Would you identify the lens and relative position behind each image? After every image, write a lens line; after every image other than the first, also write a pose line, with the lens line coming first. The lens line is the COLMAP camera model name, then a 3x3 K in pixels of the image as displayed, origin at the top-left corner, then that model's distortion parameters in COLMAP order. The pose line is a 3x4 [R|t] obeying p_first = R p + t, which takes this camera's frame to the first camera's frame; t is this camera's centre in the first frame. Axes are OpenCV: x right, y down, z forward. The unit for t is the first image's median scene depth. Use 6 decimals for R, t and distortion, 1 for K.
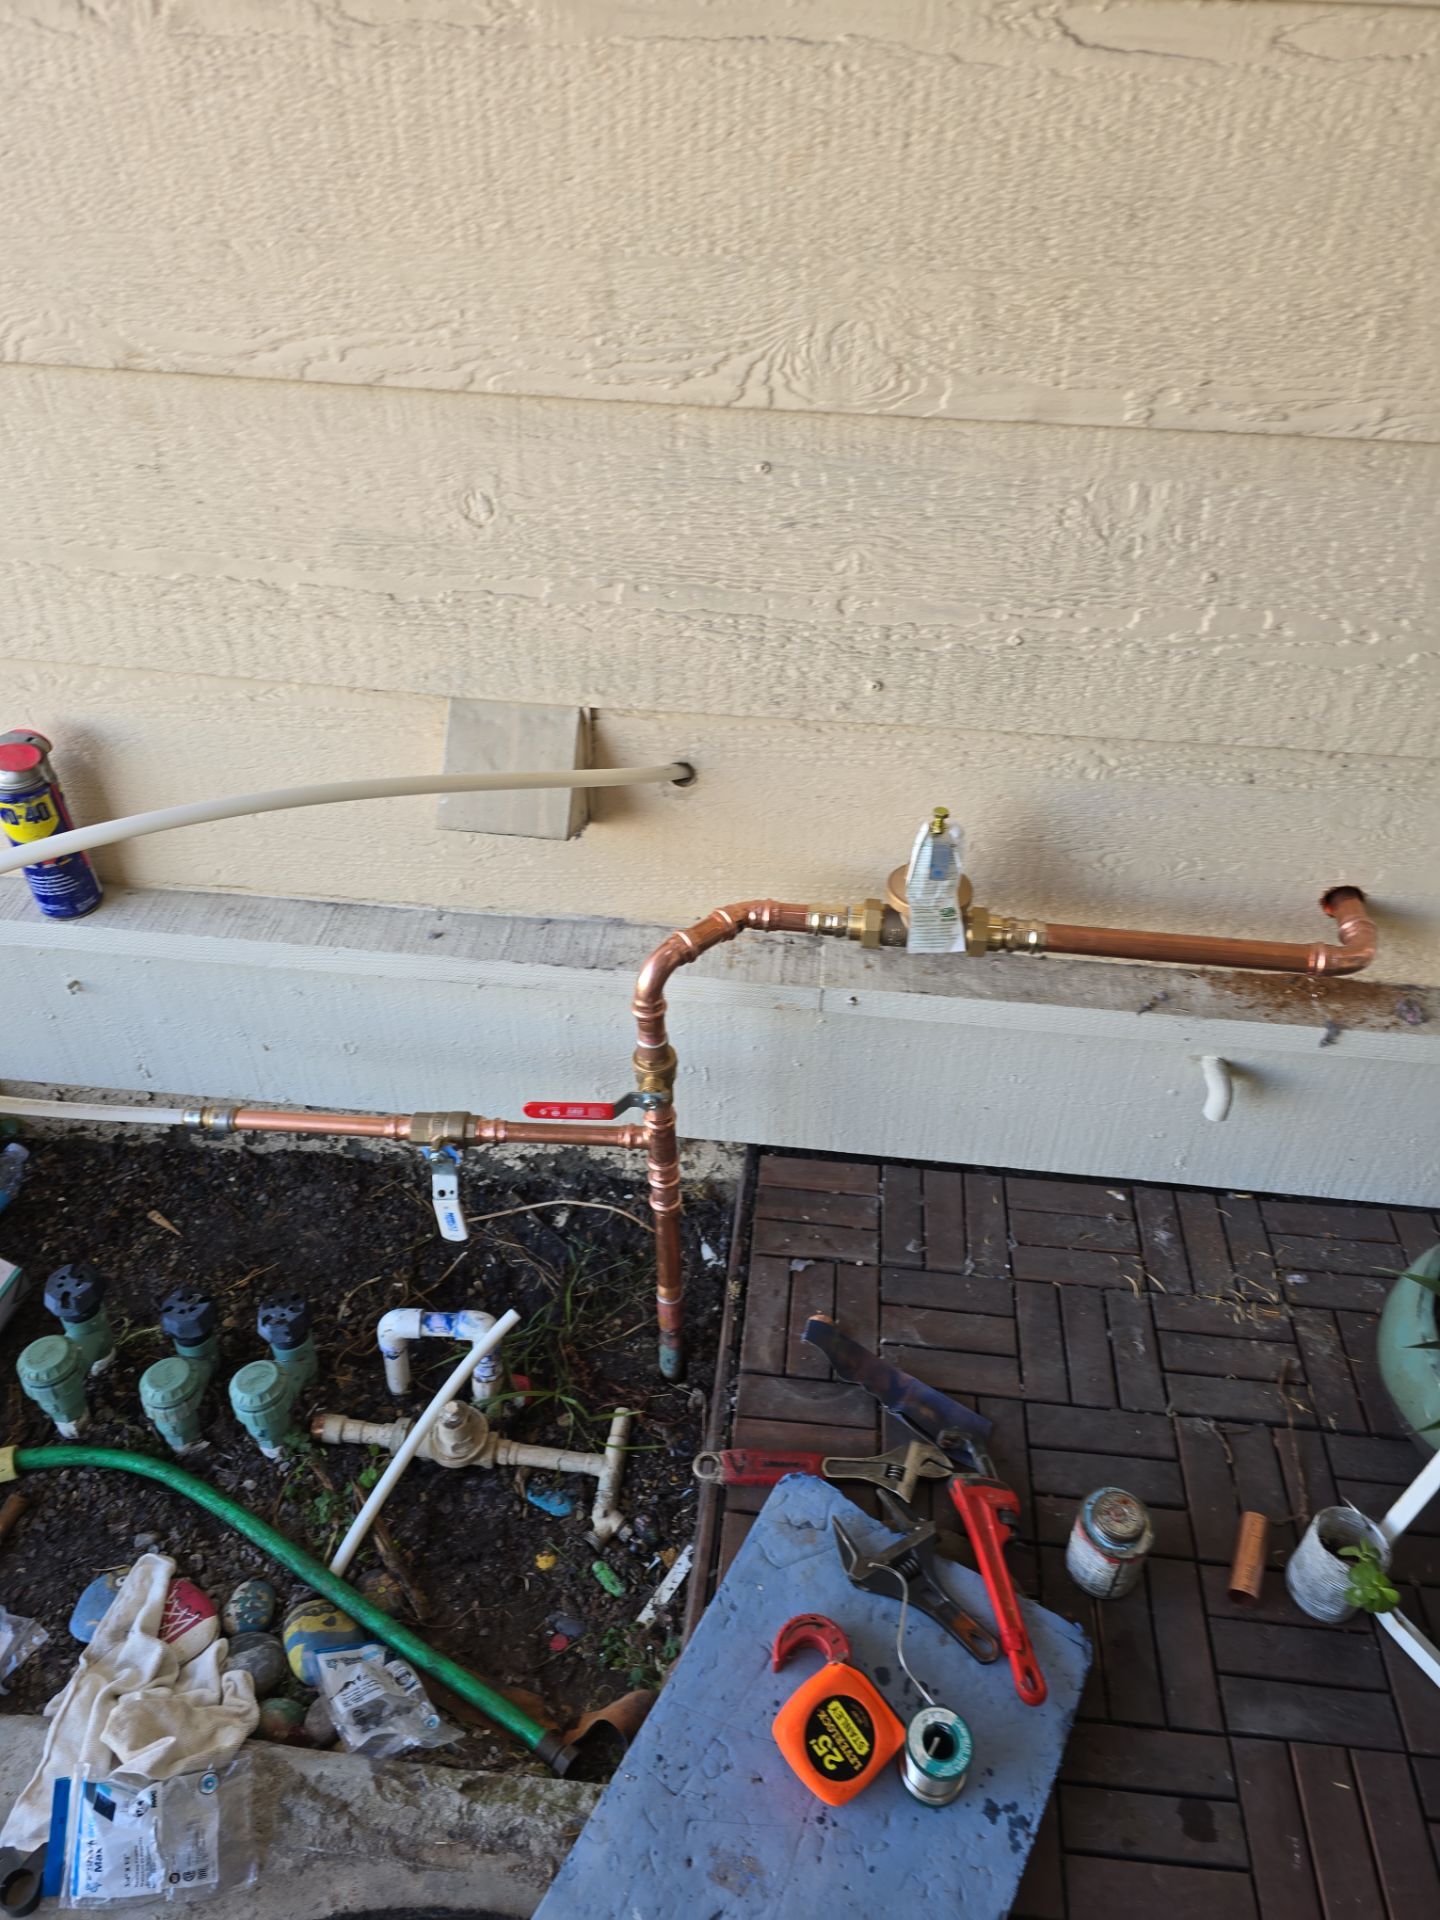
lens RADIAL K [[1283.3, 0, 734.9], [0, 1283.3, 960.9], [0, 0, 1]] dist [0.049034, -0.048320]
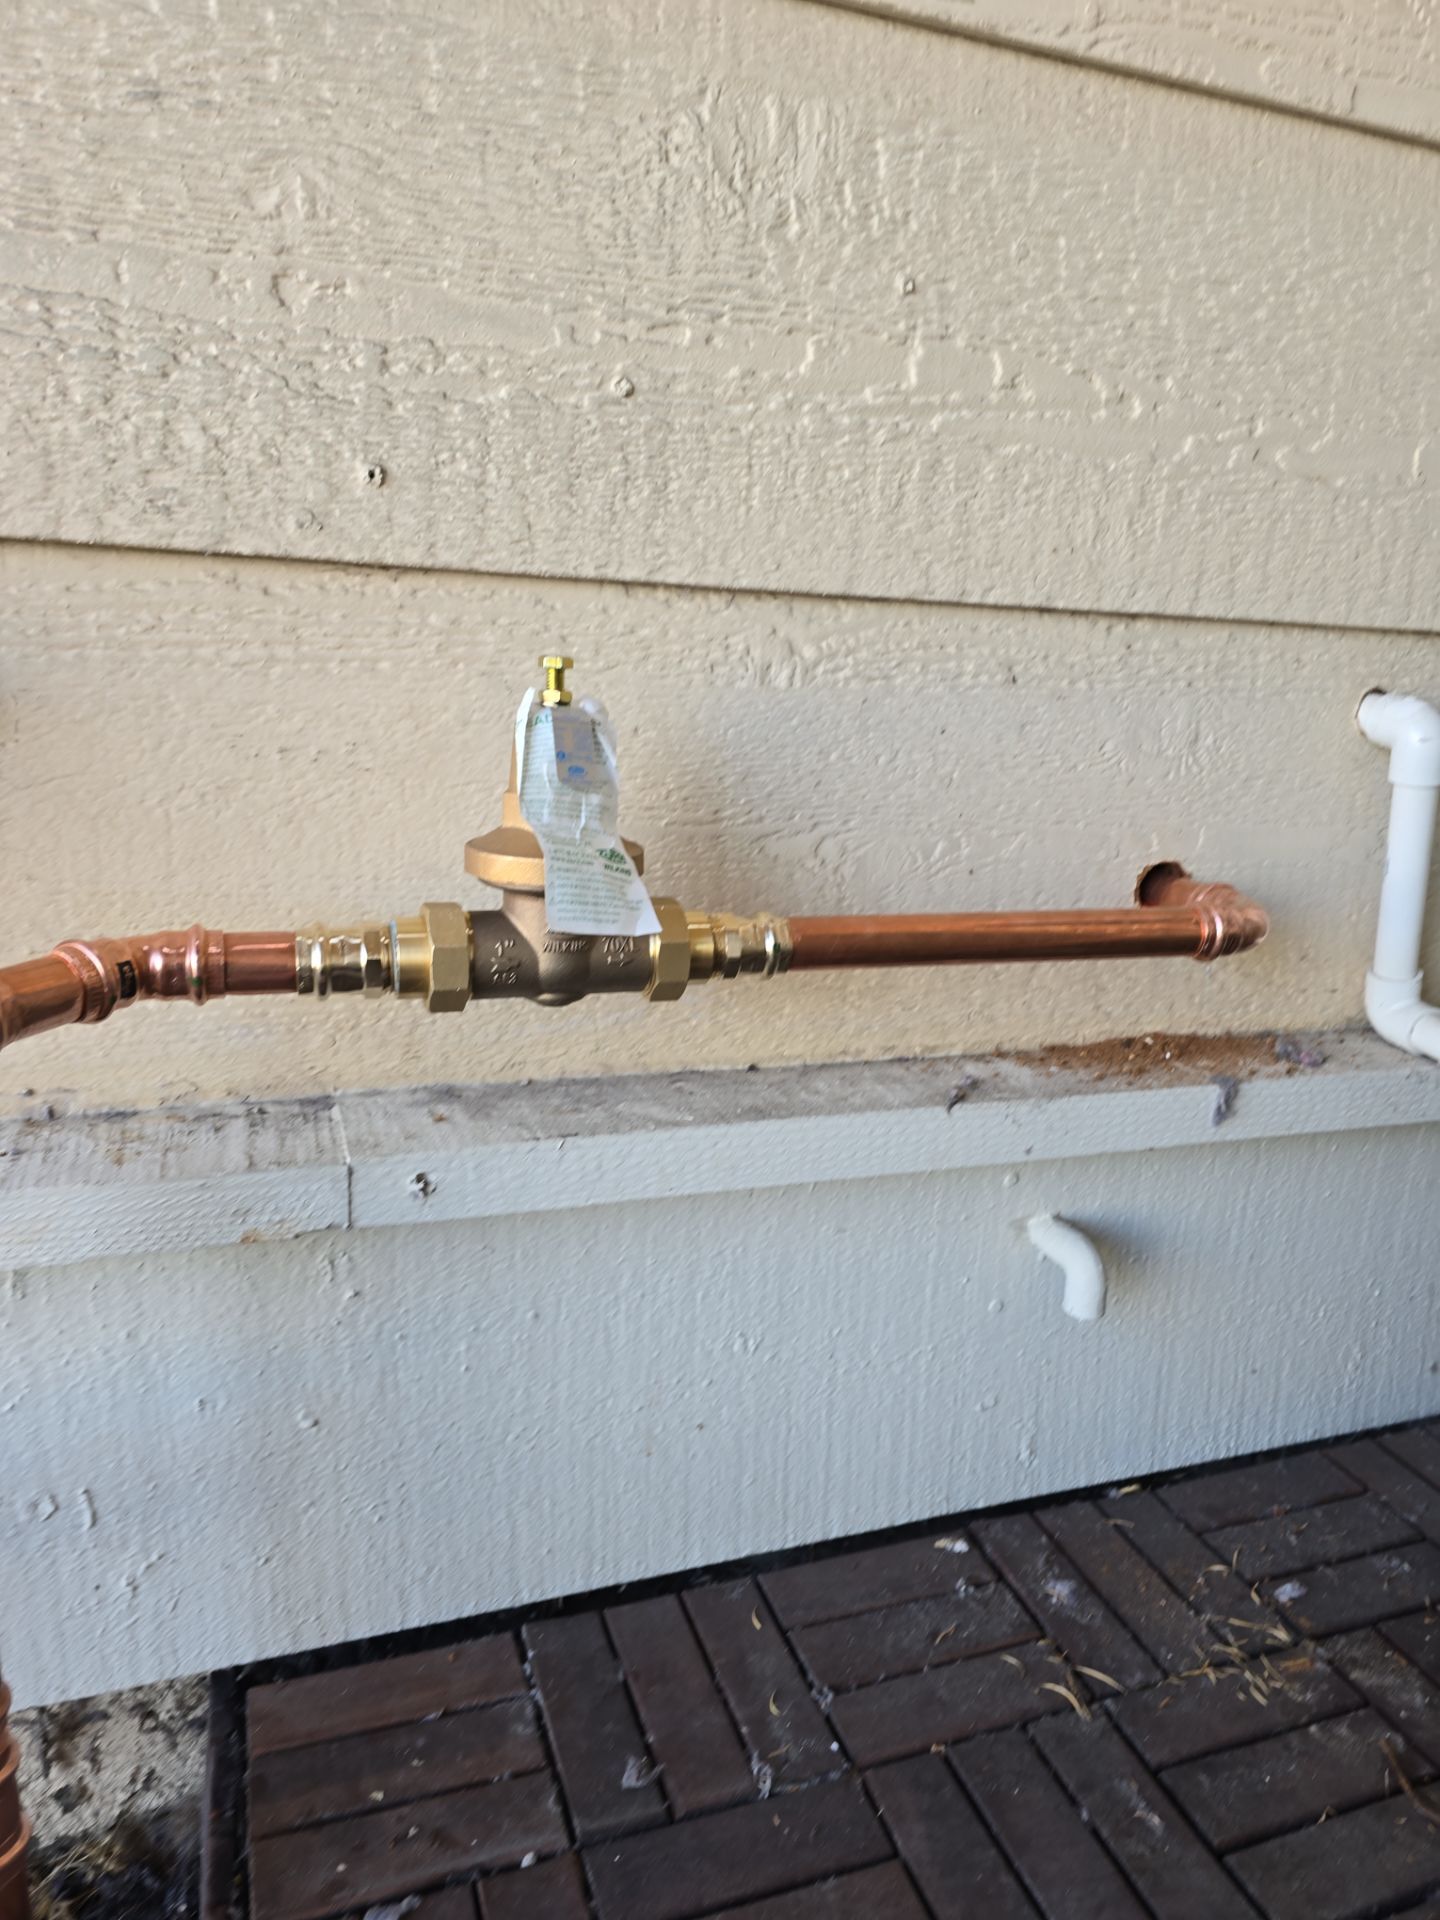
lens RADIAL K [[1283.3, 0, 732.3], [0, 1283.3, 974.3], [0, 0, 1]] dist [0.049034, -0.048320]
pose [[0.899487, -0.086773, 0.428245, 0.001582], [0.260764, 0.893022, -0.366762, 0.174546], [-0.350607, 0.441569, 0.825889, 0.585031]]
